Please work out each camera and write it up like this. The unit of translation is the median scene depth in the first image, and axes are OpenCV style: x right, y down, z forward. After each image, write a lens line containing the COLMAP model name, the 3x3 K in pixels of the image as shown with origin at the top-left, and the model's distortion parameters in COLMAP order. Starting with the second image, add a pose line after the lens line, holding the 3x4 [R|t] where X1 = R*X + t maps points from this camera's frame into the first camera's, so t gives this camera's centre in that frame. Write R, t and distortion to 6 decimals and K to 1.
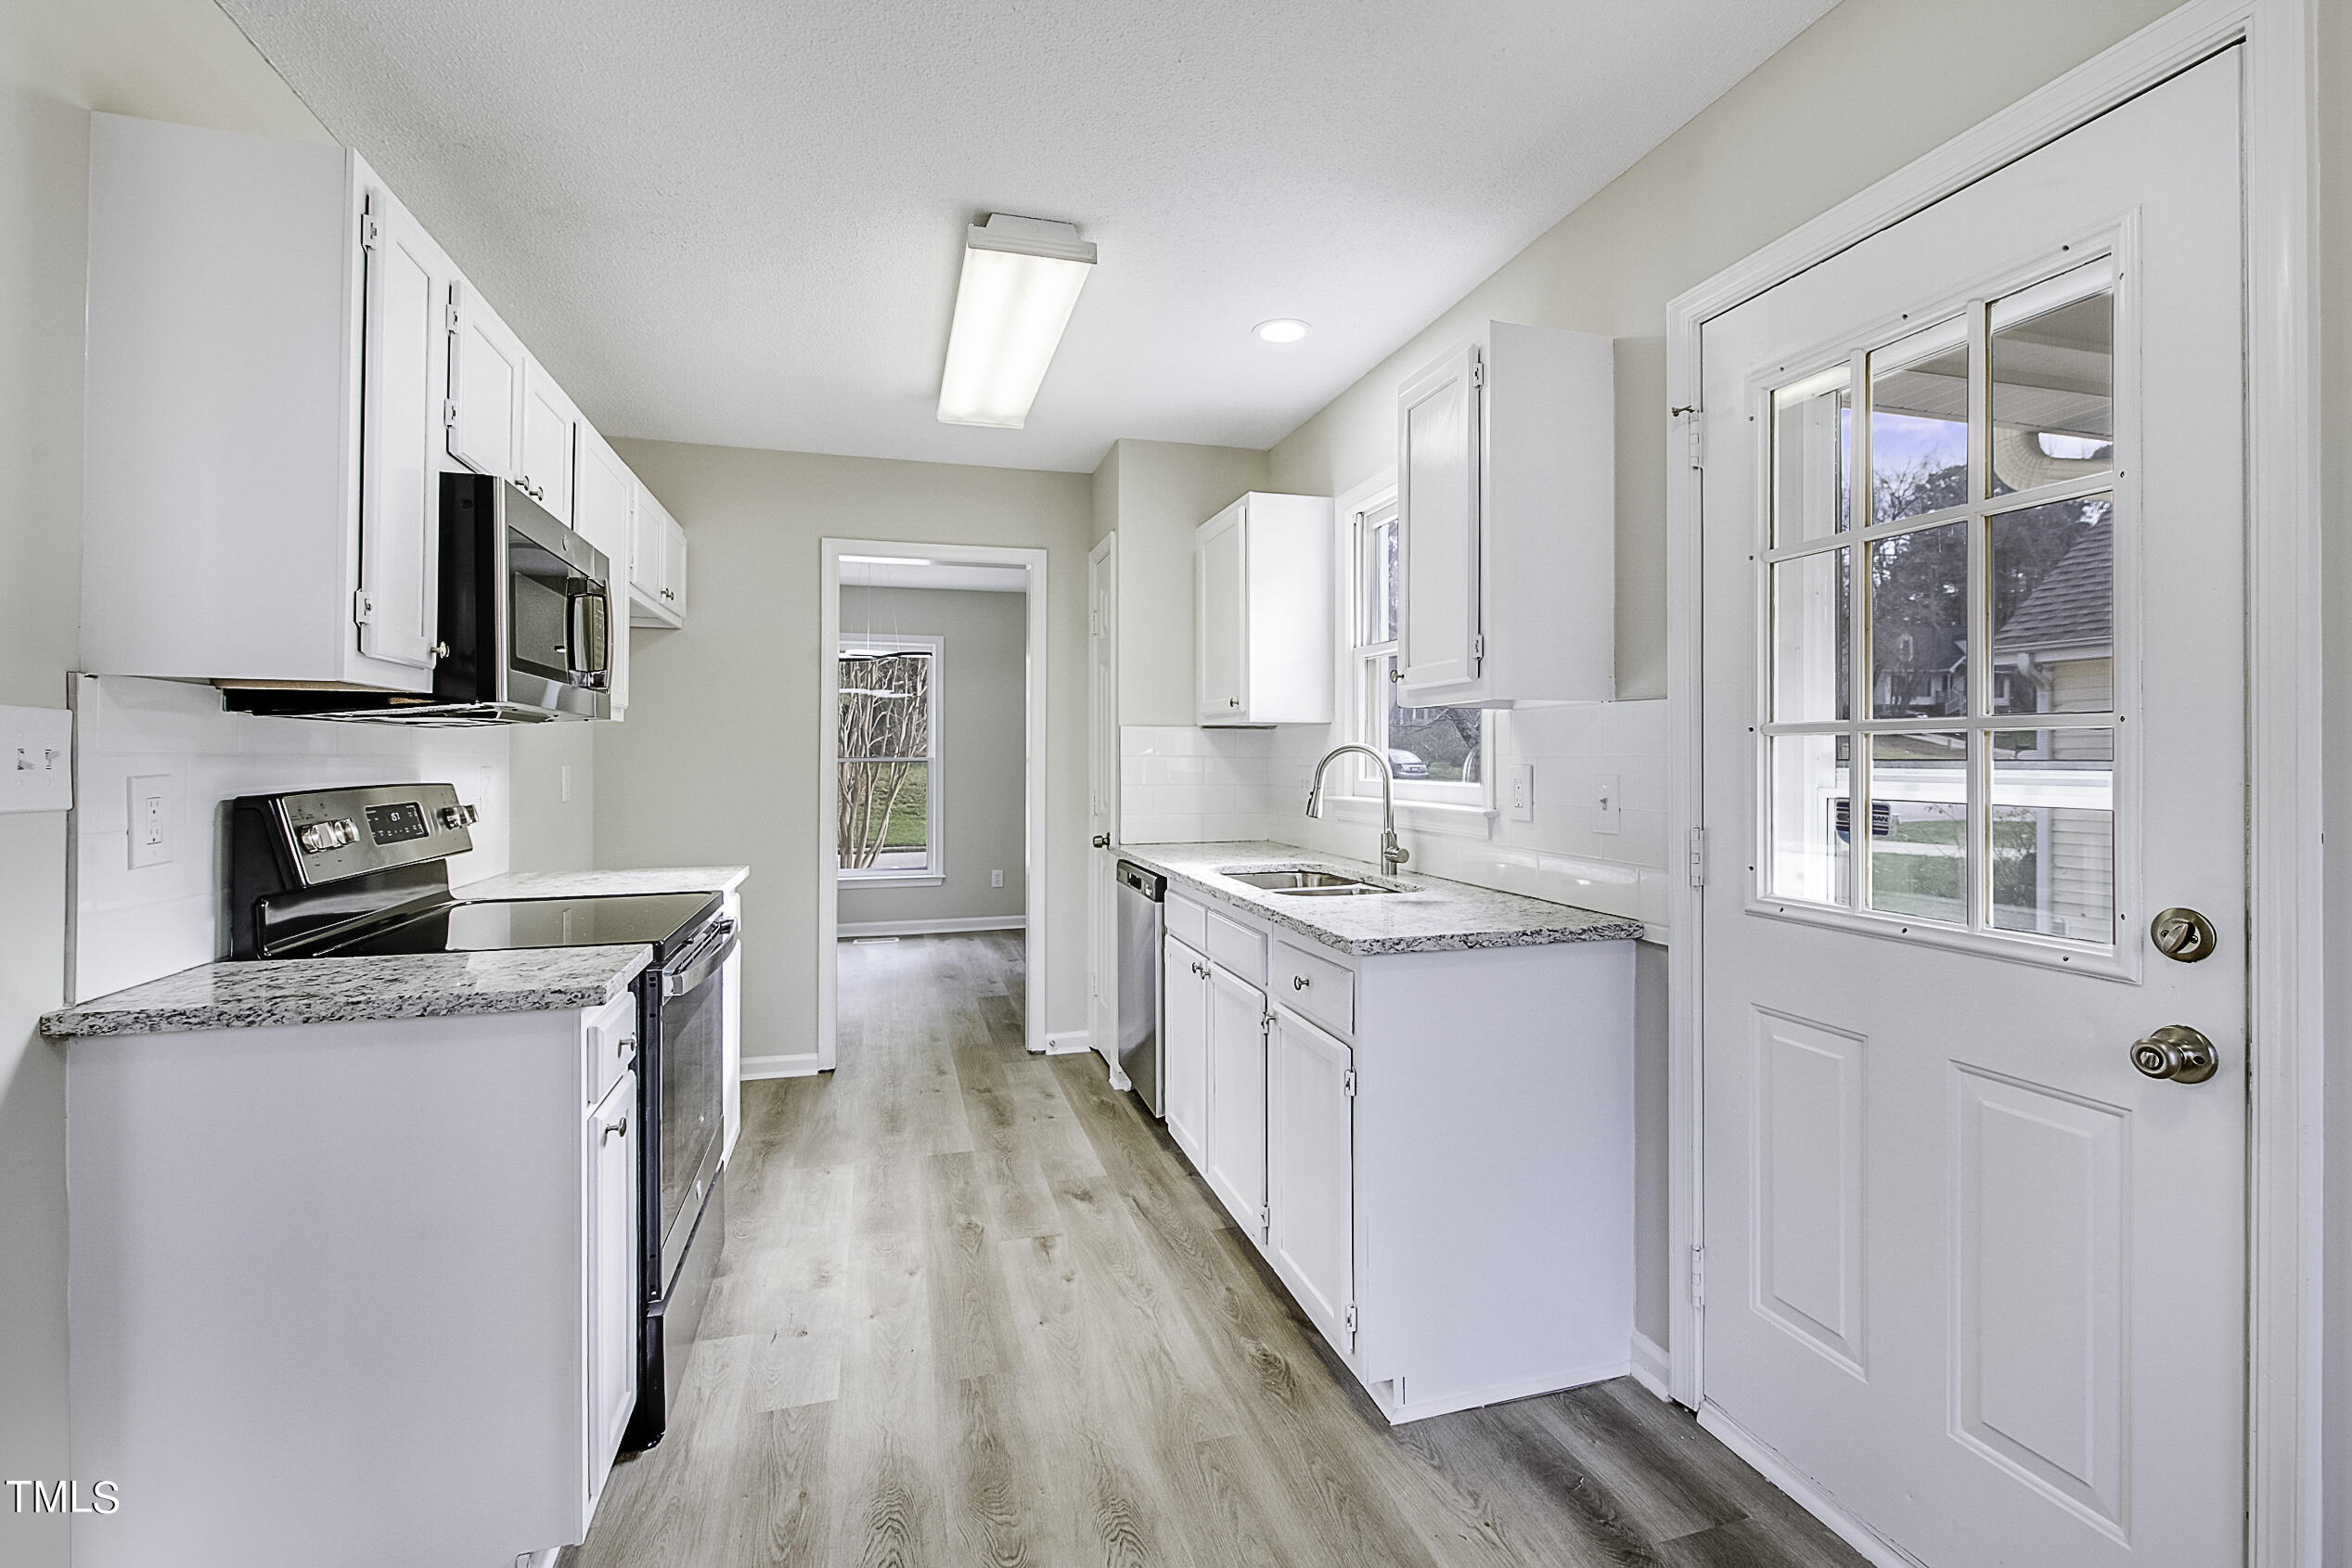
lens RADIAL K [[1026.7, 0, 1220.1], [0, 1026.7, 760.7], [0, 0, 1]] dist [0.000430, 0.000163]
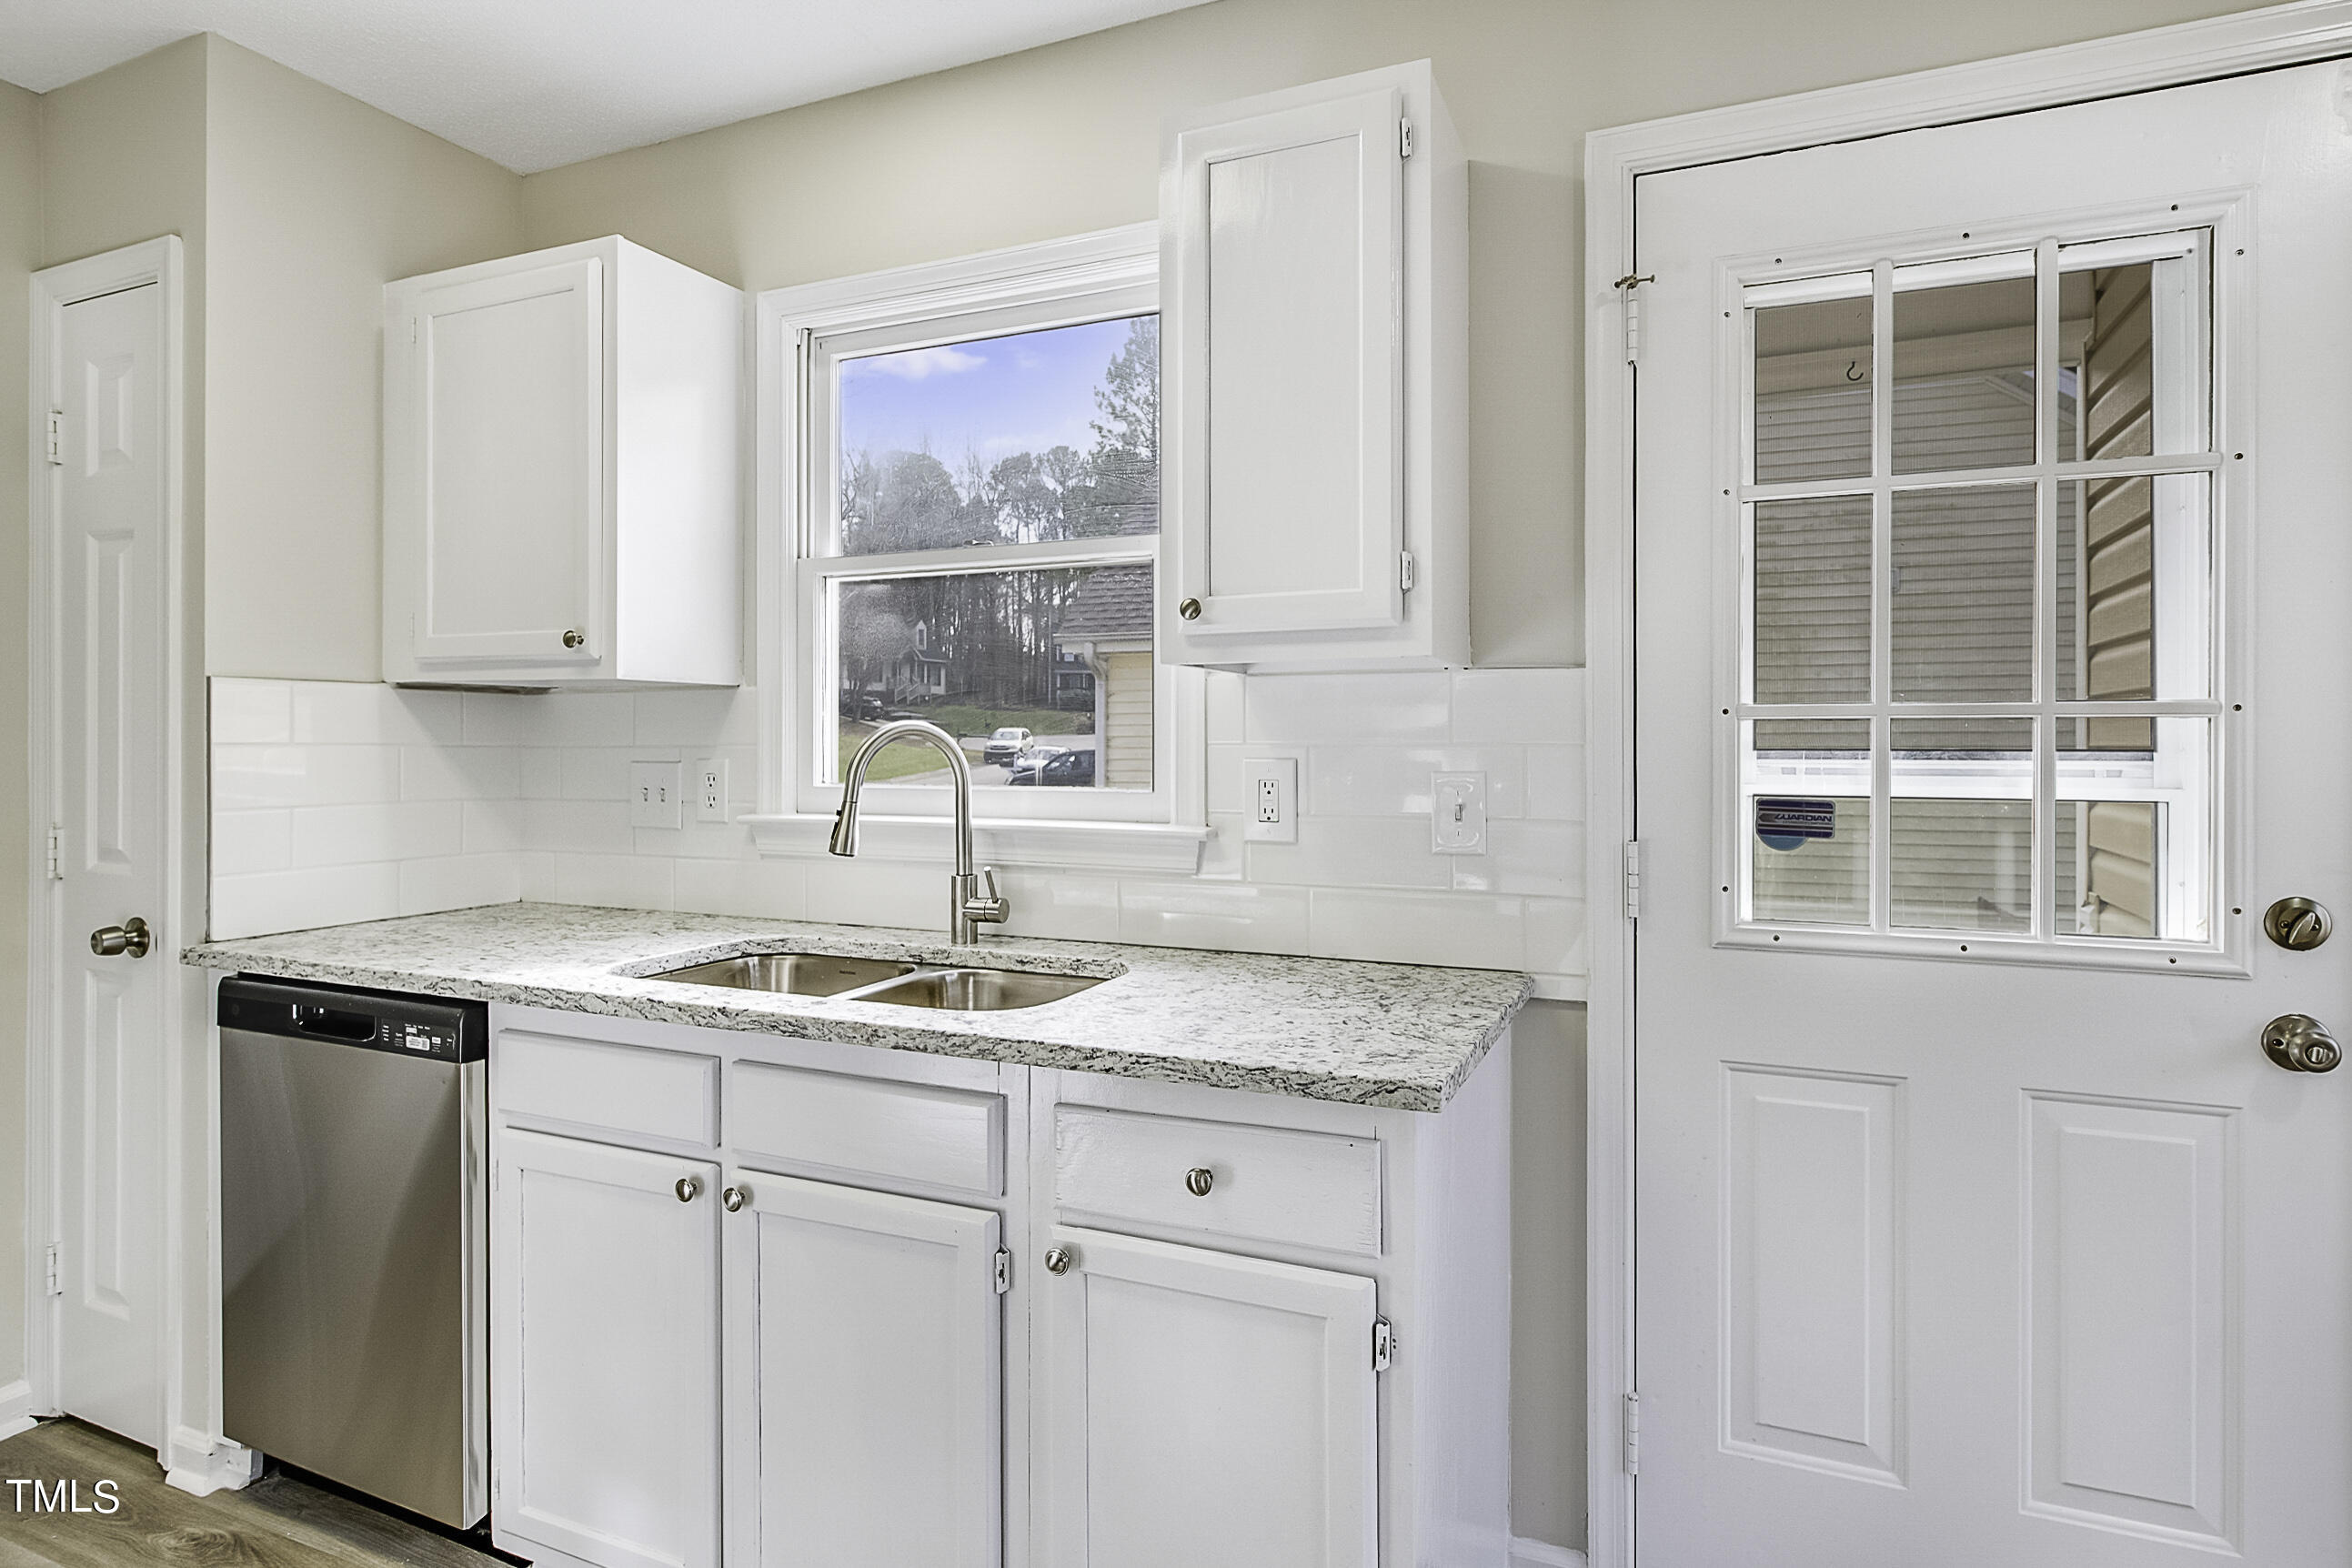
lens RADIAL K [[1239.3, 0, 1177.2], [0, 1239.3, 745.4], [0, 0, 1]] dist [-0.000276, 0.000021]
pose [[0.661211, -0.000517, 0.750200, -0.329709], [0.002544, 0.999996, -0.001554, -0.002863], [-0.750196, 0.002936, 0.661209, 0.483156]]
